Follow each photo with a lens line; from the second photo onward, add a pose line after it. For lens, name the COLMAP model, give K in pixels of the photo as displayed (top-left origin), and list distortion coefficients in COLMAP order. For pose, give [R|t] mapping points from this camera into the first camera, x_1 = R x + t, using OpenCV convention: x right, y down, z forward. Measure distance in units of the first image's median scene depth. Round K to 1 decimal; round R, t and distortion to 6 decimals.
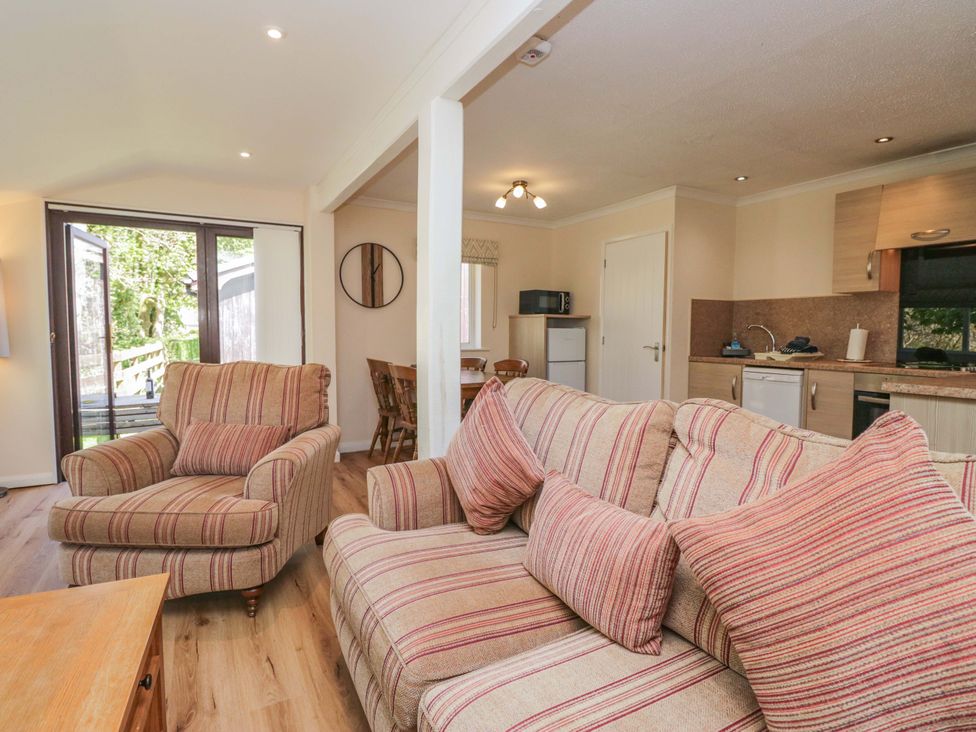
lens RADIAL K [[501.8, 0, 502.7], [0, 501.8, 355.8], [0, 0, 1]] dist [-0.000899, -0.011256]
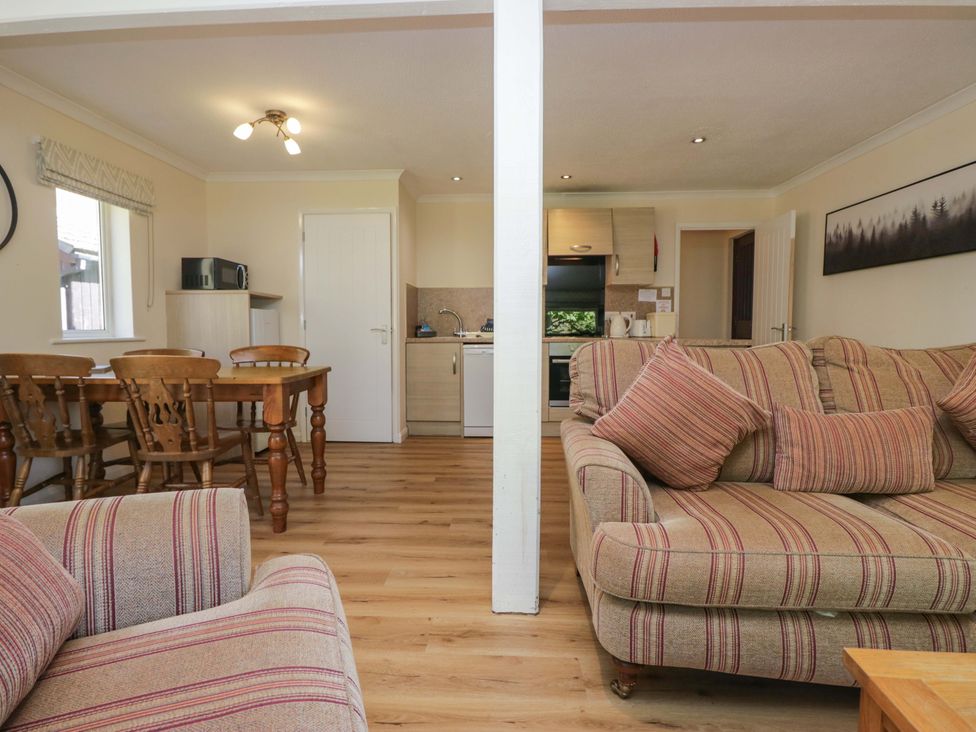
lens RADIAL K [[501.8, 0, 502.7], [0, 501.8, 355.8], [0, 0, 1]] dist [-0.000899, -0.011256]
pose [[0.538466, -0.050004, 0.841163, -0.387895], [0.049717, 0.998384, 0.027524, 0.018421], [-0.841180, 0.027000, 0.540081, 0.268602]]
